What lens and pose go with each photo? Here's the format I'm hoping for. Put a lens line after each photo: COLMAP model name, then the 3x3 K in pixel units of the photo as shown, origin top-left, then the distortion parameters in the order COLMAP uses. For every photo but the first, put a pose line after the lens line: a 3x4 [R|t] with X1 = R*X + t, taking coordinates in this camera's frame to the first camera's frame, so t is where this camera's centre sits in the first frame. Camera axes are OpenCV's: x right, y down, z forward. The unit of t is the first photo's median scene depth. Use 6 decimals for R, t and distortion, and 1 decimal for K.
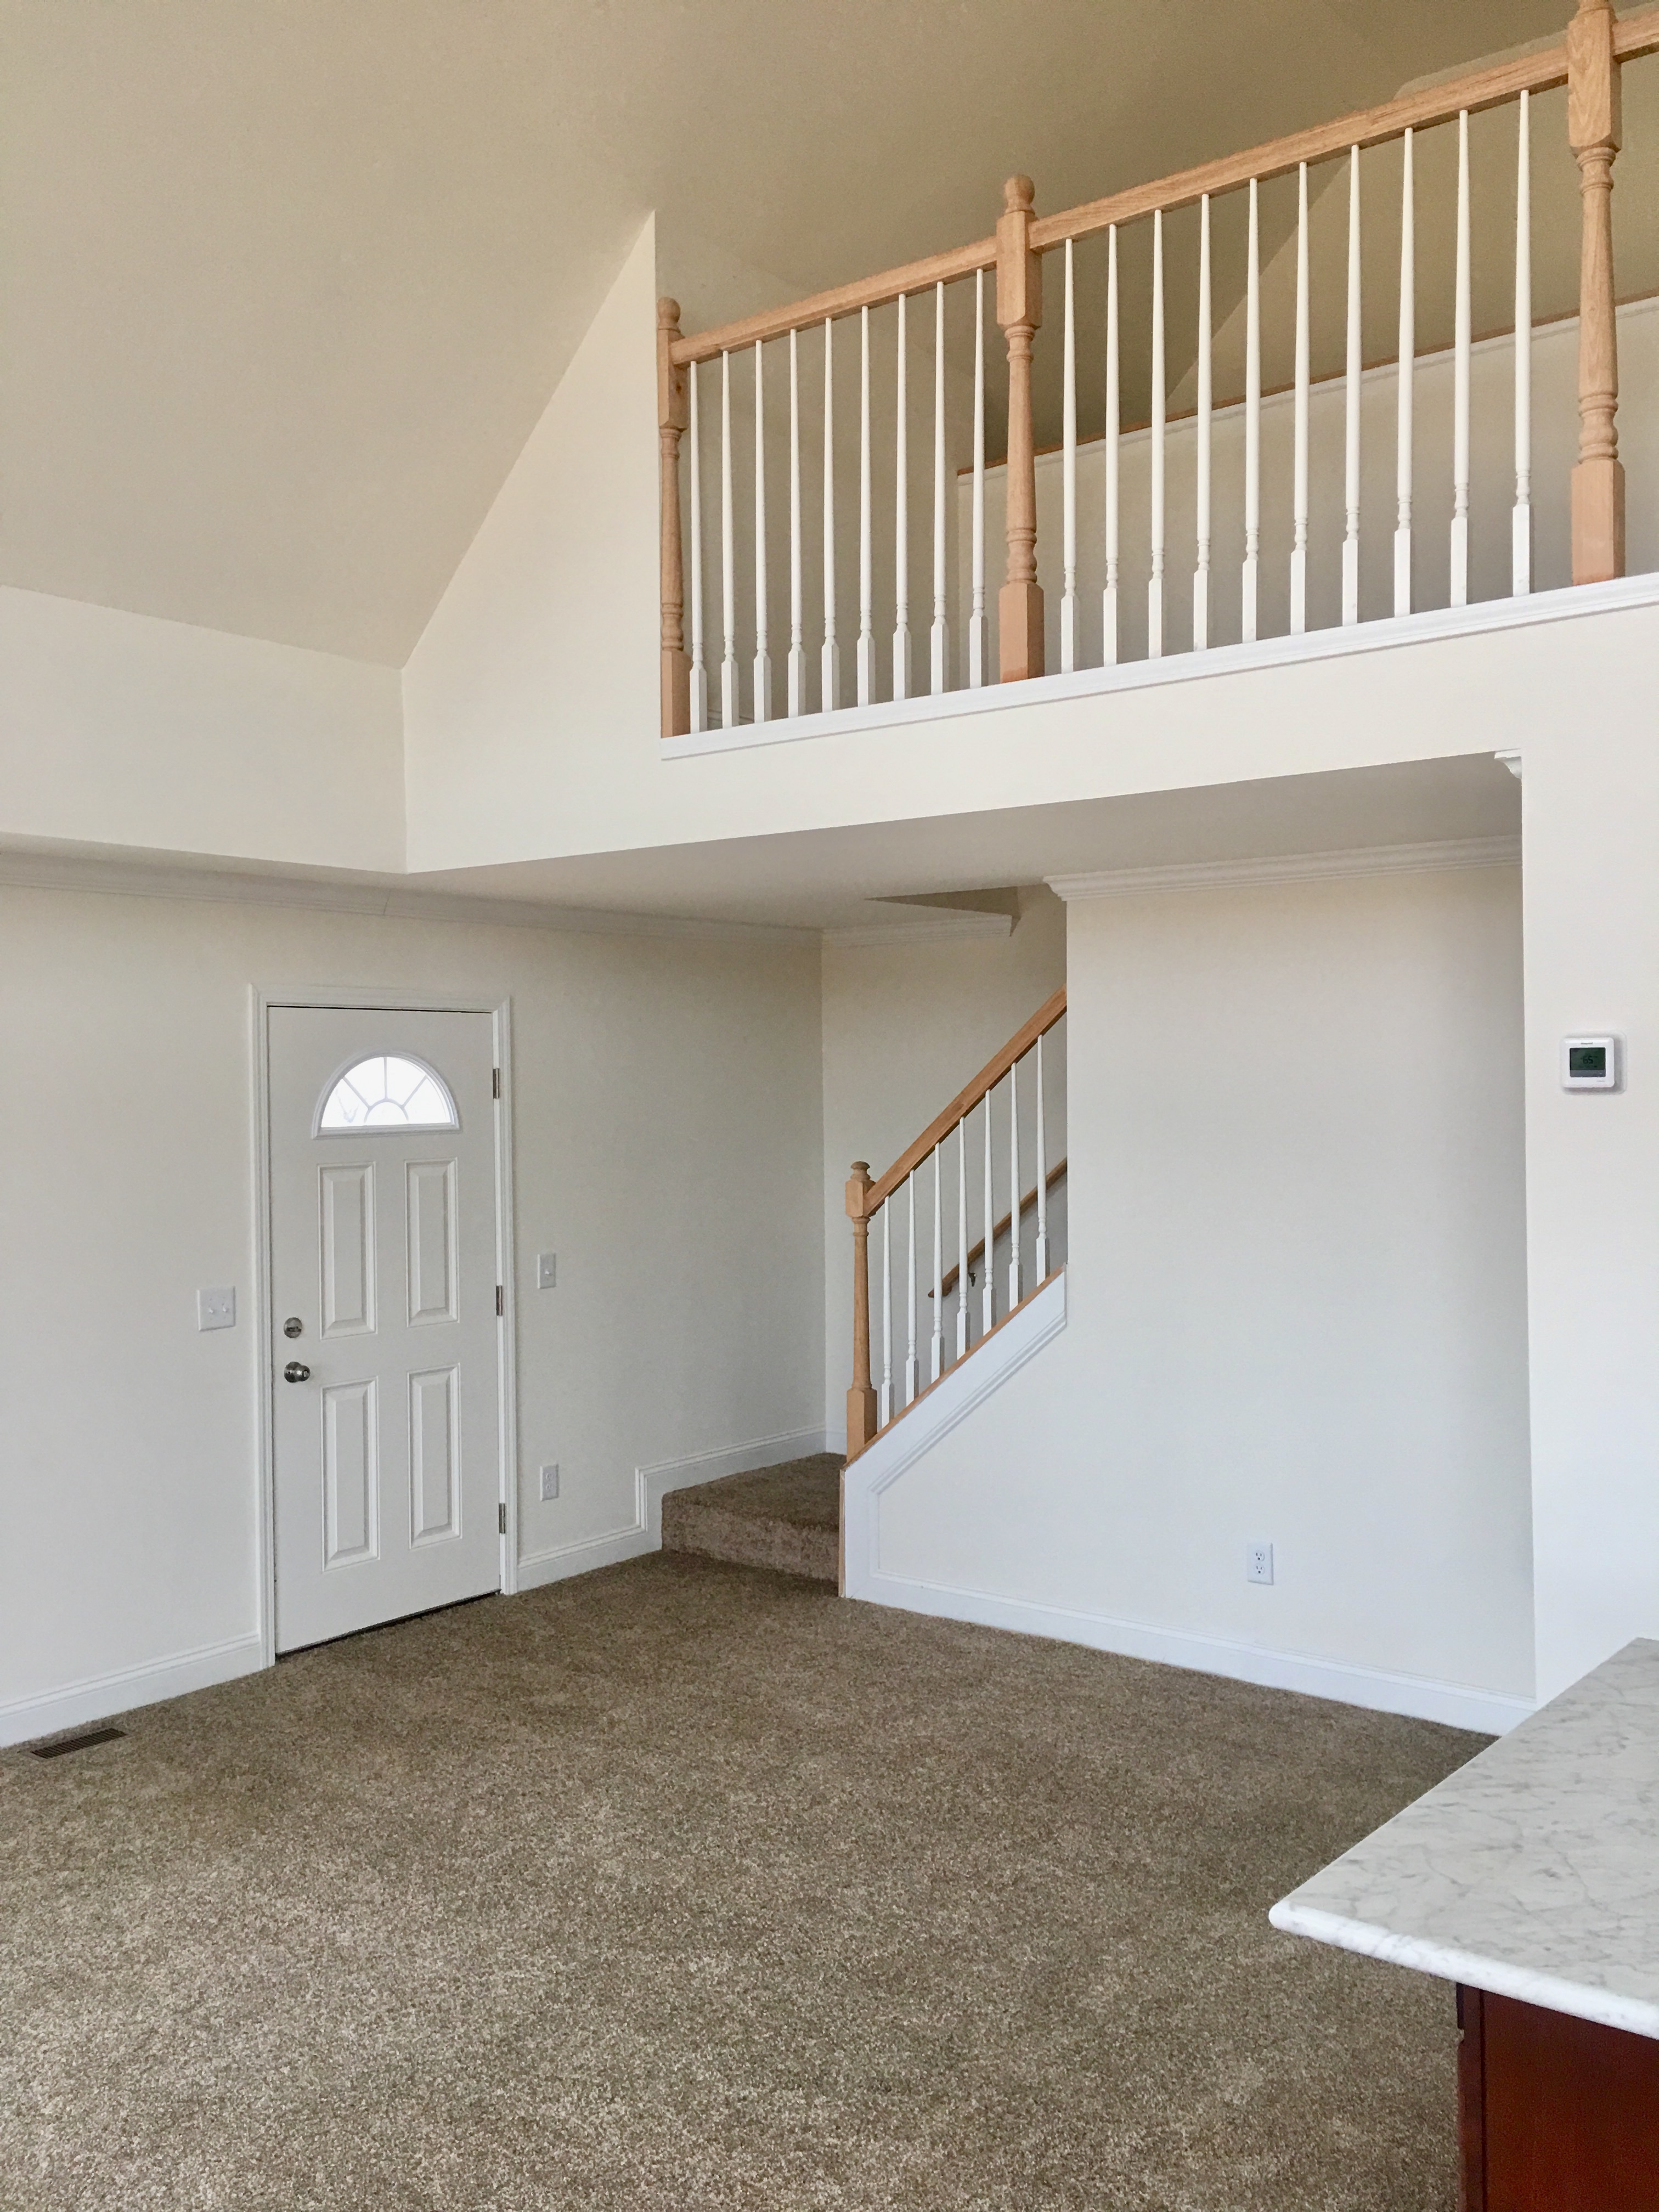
lens RADIAL K [[1852.7, 0, 817.2], [0, 1852.7, 1078.5], [0, 0, 1]] dist [0.010764, 0.000424]
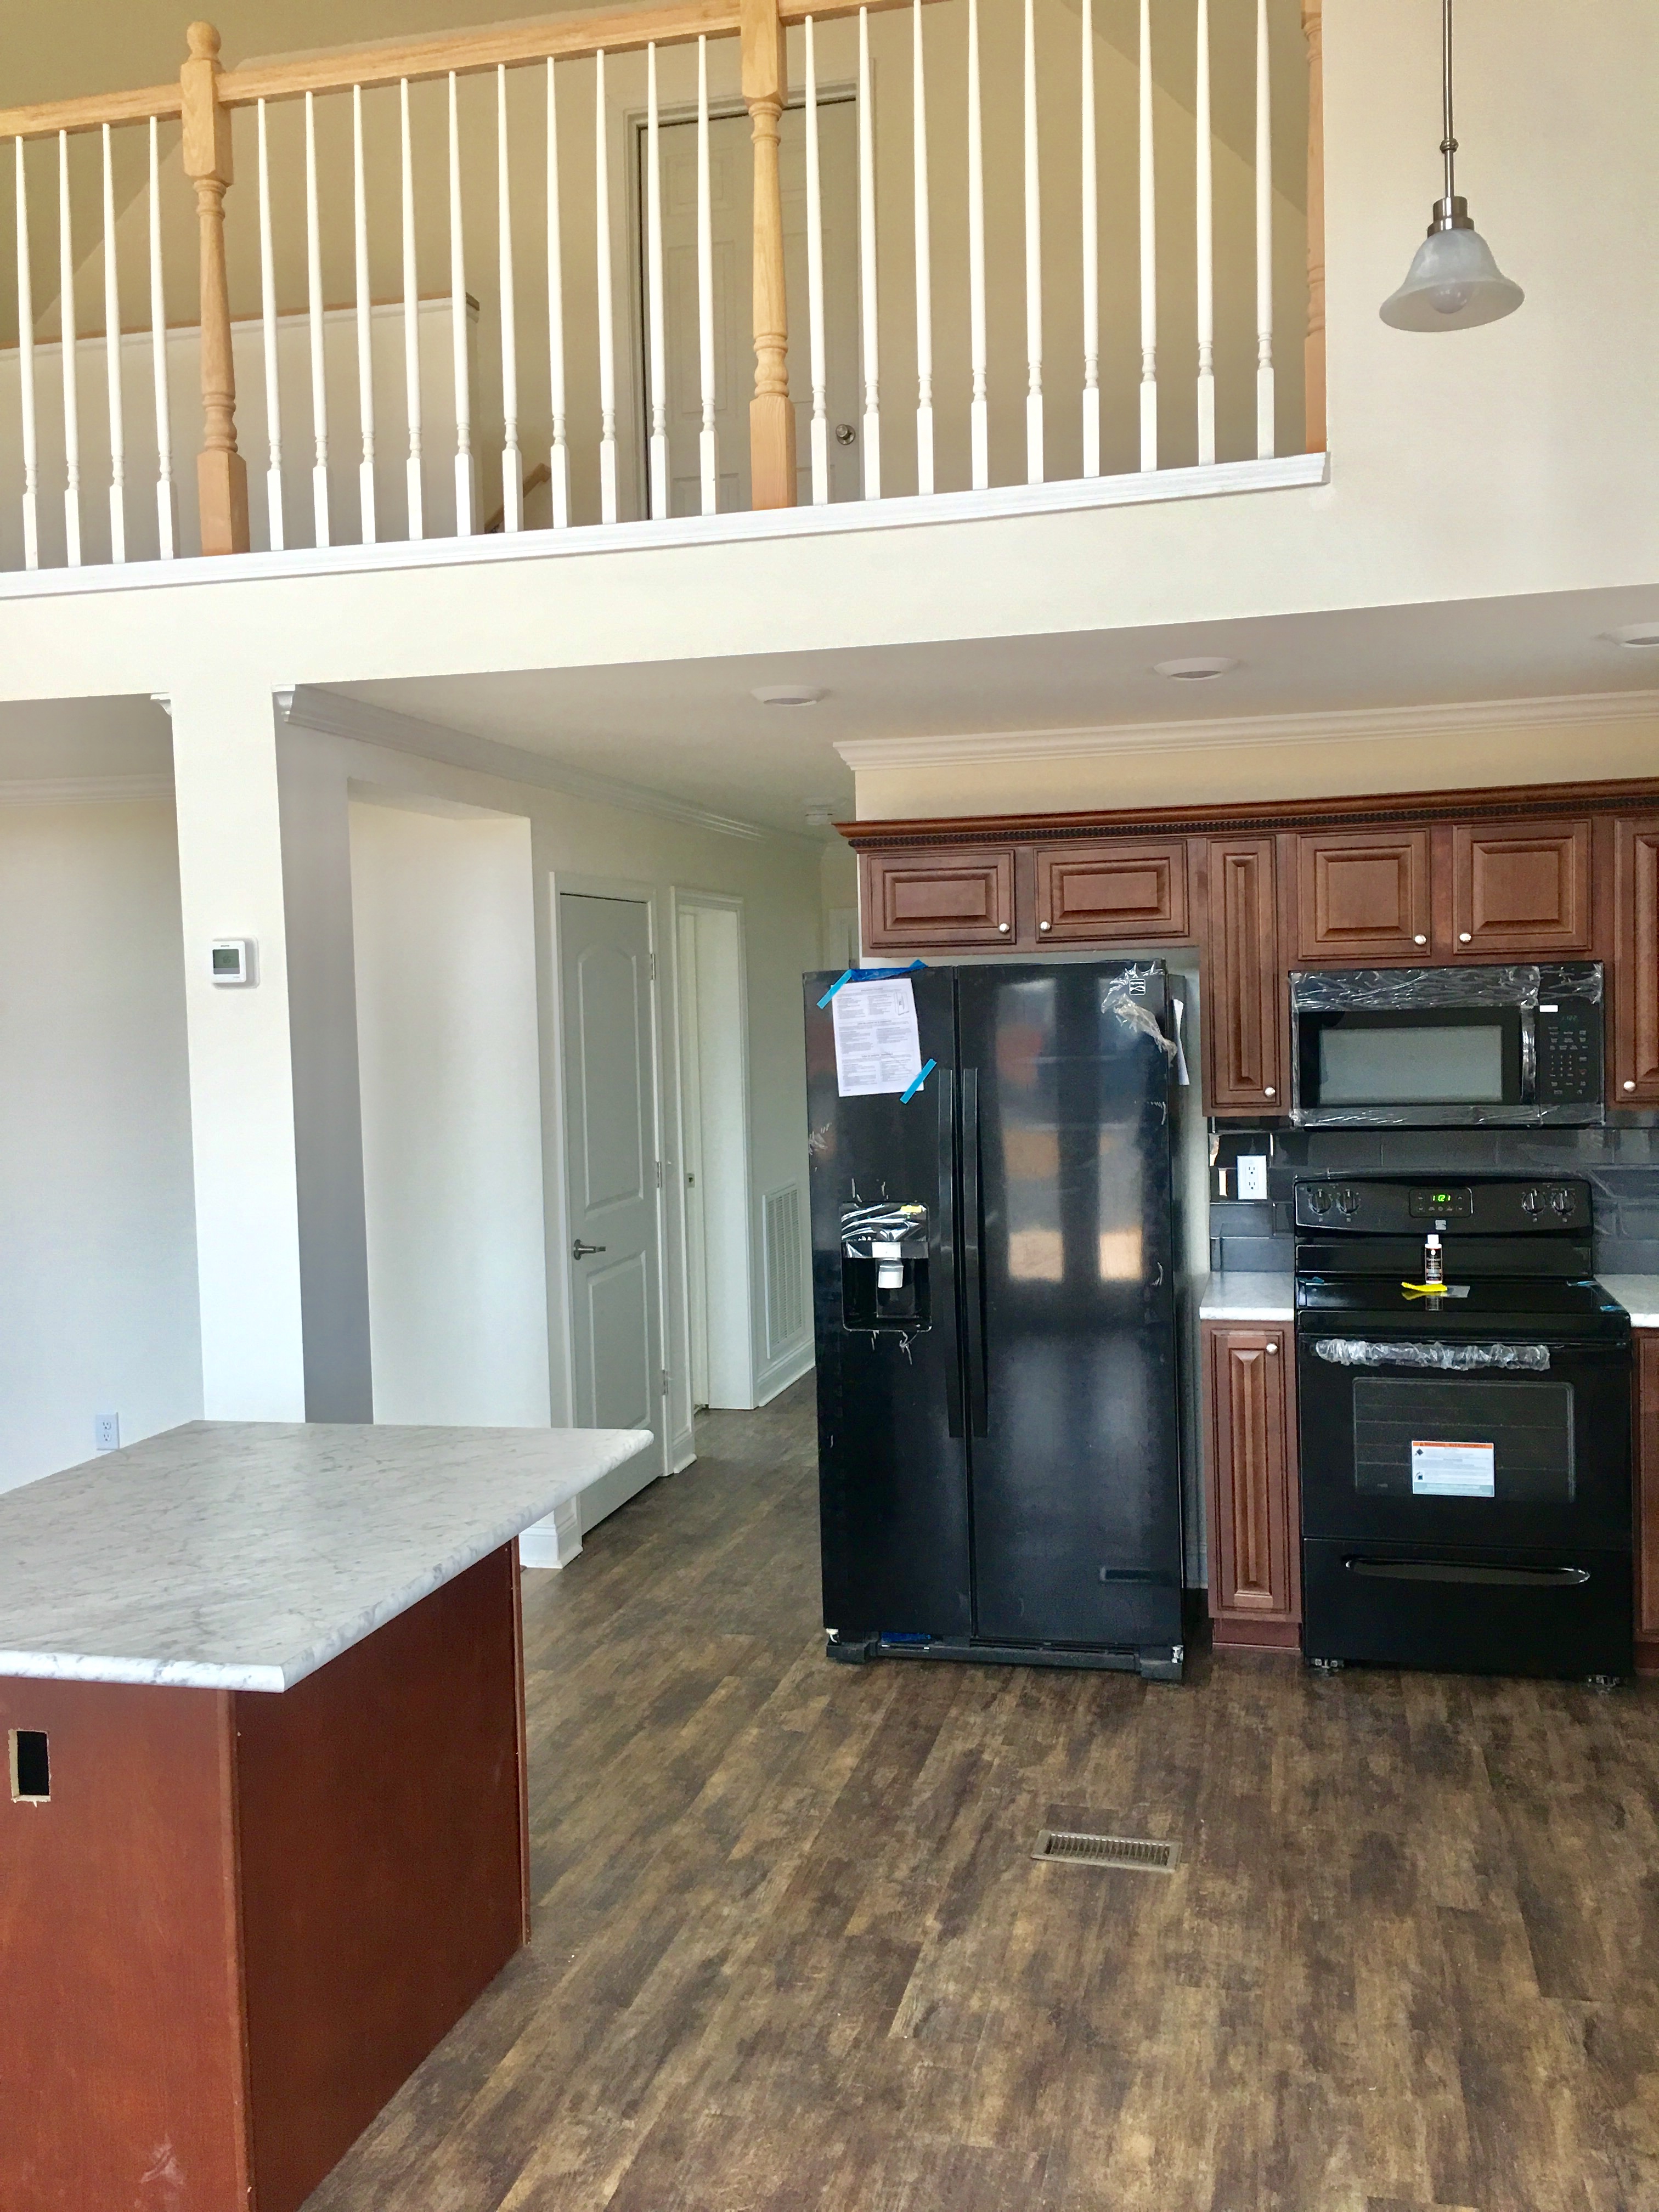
lens RADIAL K [[1852.7, 0, 817.2], [0, 1852.7, 1078.5], [0, 0, 1]] dist [0.010764, 0.000424]
pose [[0.936484, -0.012796, 0.350476, 0.181532], [-0.009088, 0.998113, 0.060725, -0.004669], [-0.350592, -0.060053, 0.934601, -0.132890]]
